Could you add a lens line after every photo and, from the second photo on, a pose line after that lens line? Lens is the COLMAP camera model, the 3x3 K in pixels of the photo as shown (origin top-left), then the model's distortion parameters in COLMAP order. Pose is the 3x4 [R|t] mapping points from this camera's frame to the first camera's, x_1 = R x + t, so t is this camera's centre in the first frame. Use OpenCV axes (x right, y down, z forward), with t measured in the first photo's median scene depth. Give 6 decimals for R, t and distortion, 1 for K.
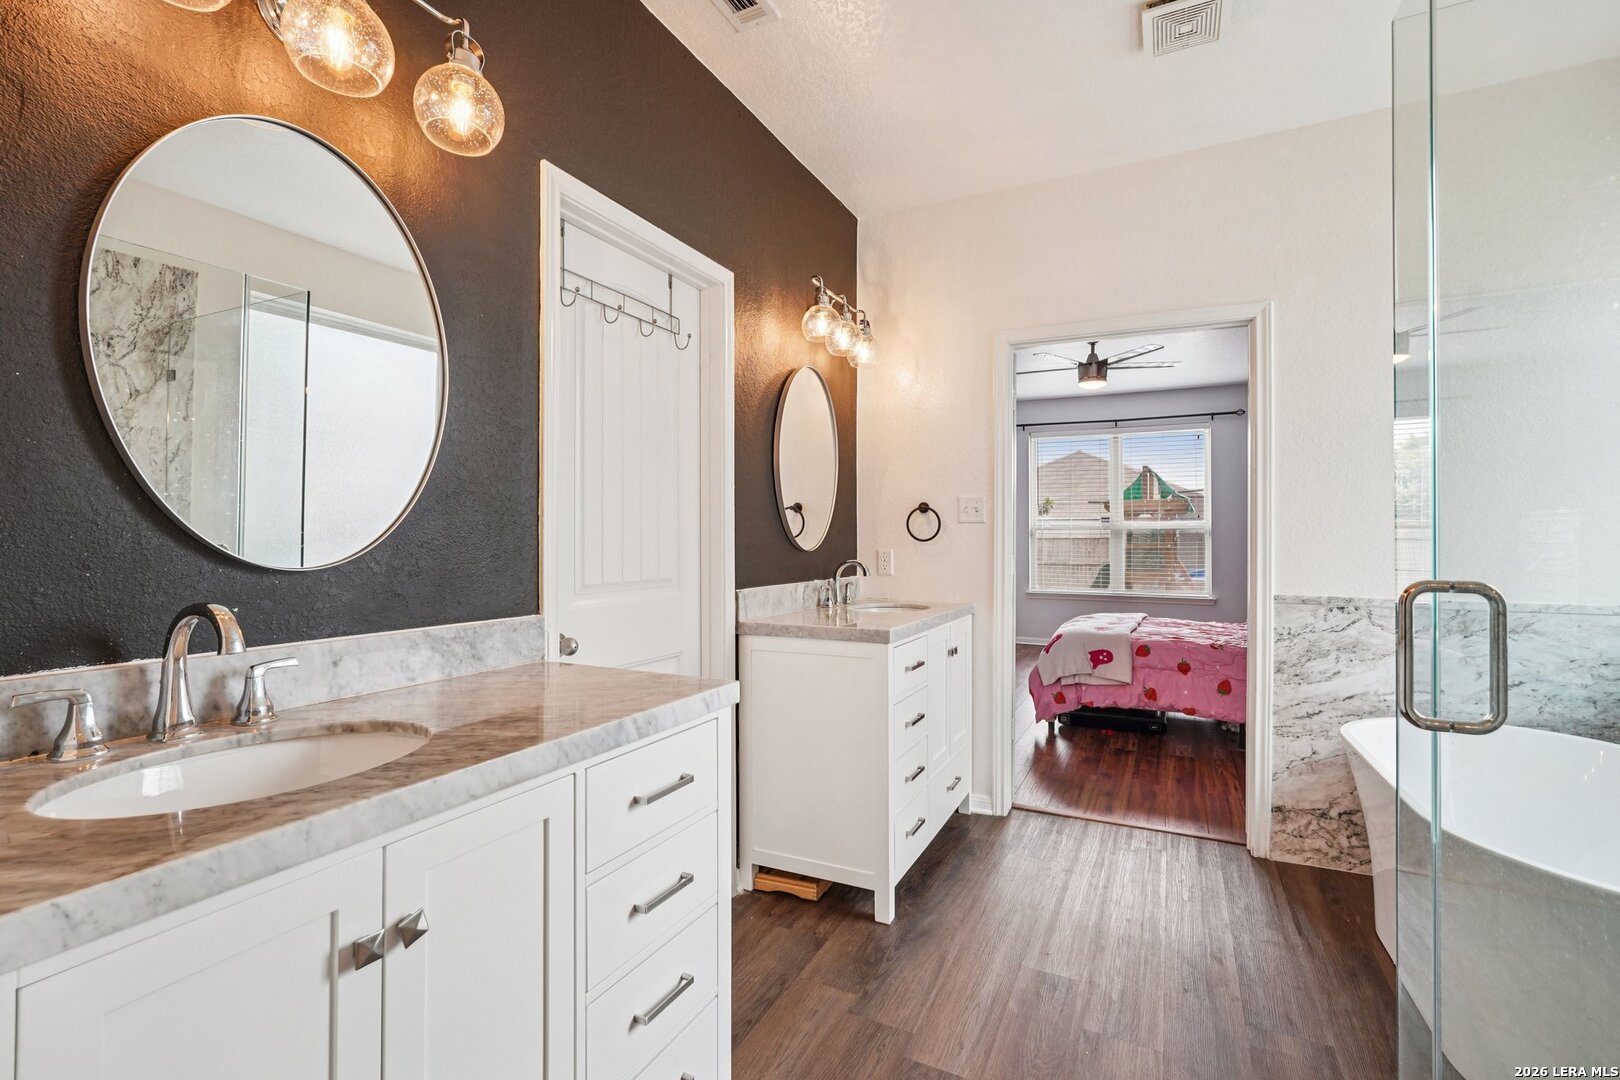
lens RADIAL K [[727.7, 0, 806.3], [0, 727.7, 536.9], [0, 0, 1]] dist [-0.018174, 0.009043]
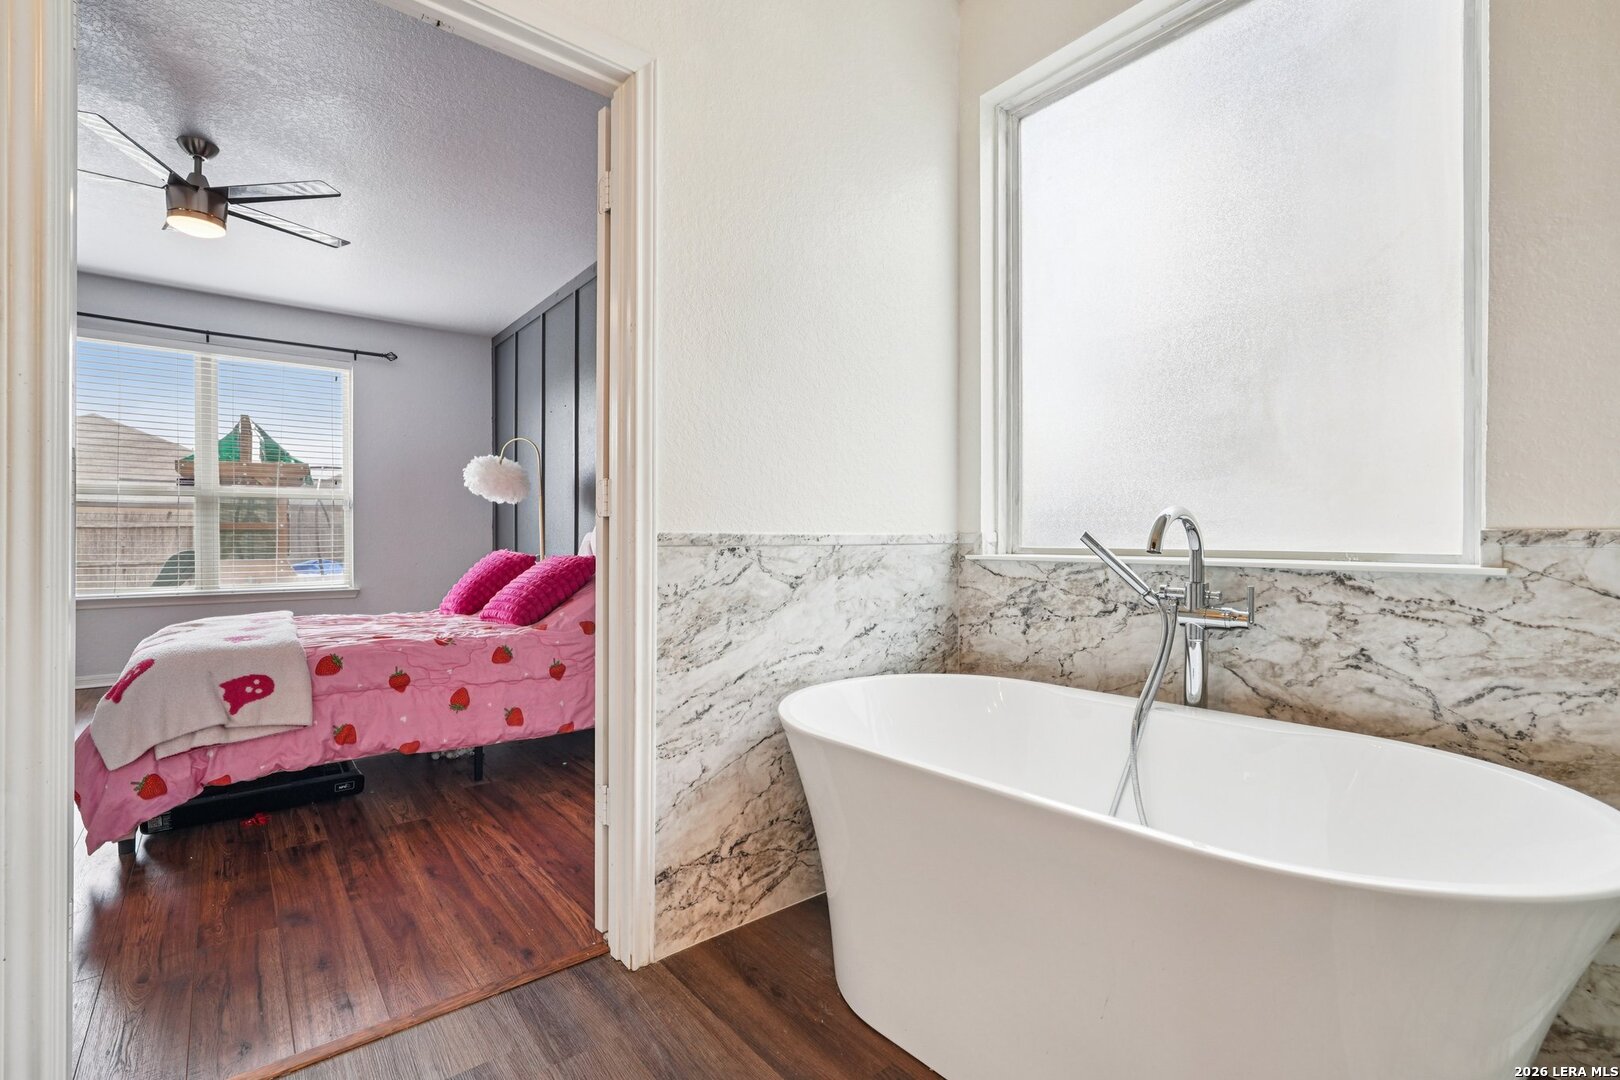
lens RADIAL K [[727.7, 0, 806.3], [0, 727.7, 536.9], [0, 0, 1]] dist [-0.018174, 0.009043]
pose [[0.409698, 0.000971, 0.912221, 0.106470], [0.002242, 0.999995, -0.002072, 0.068724], [-0.912218, 0.002894, 0.409694, 0.508419]]
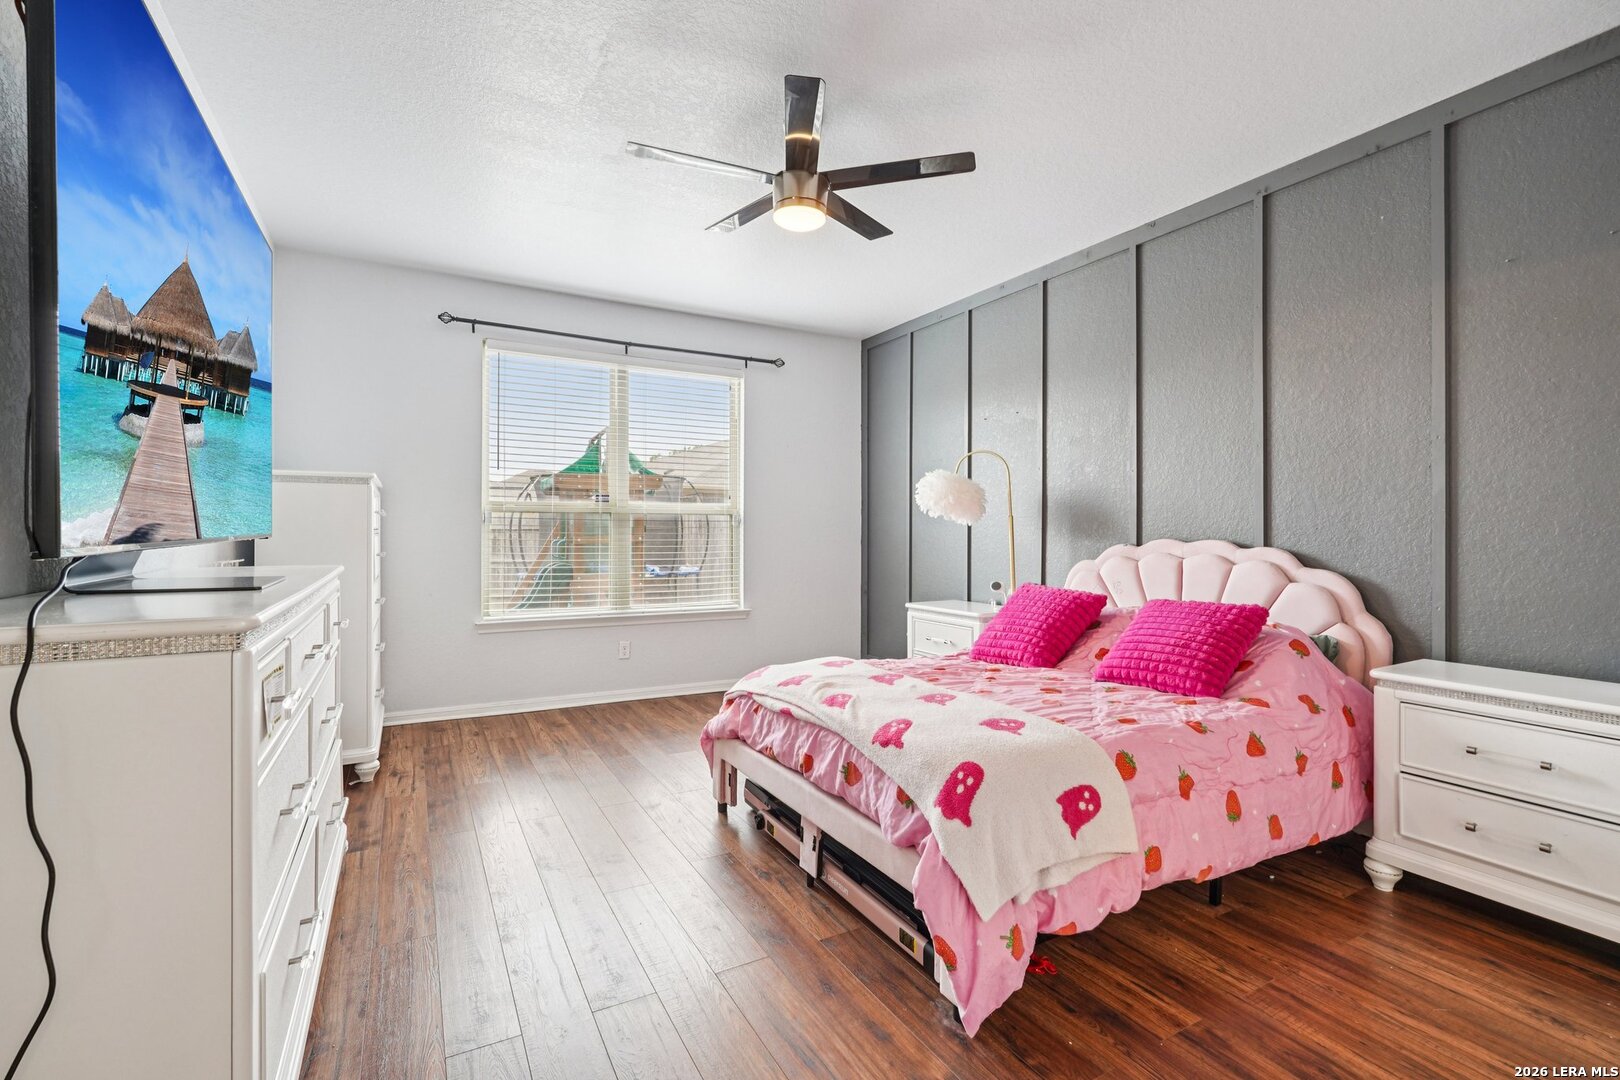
lens RADIAL K [[713.2, 0, 806.8], [0, 713.2, 527.9], [0, 0, 1]] dist [0.001649, 0.000317]
pose [[0.550880, 0.006789, 0.834557, -0.026668], [-0.003577, 0.999977, -0.005773, 0.013716], [-0.834577, 0.000195, 0.550891, 1.172188]]
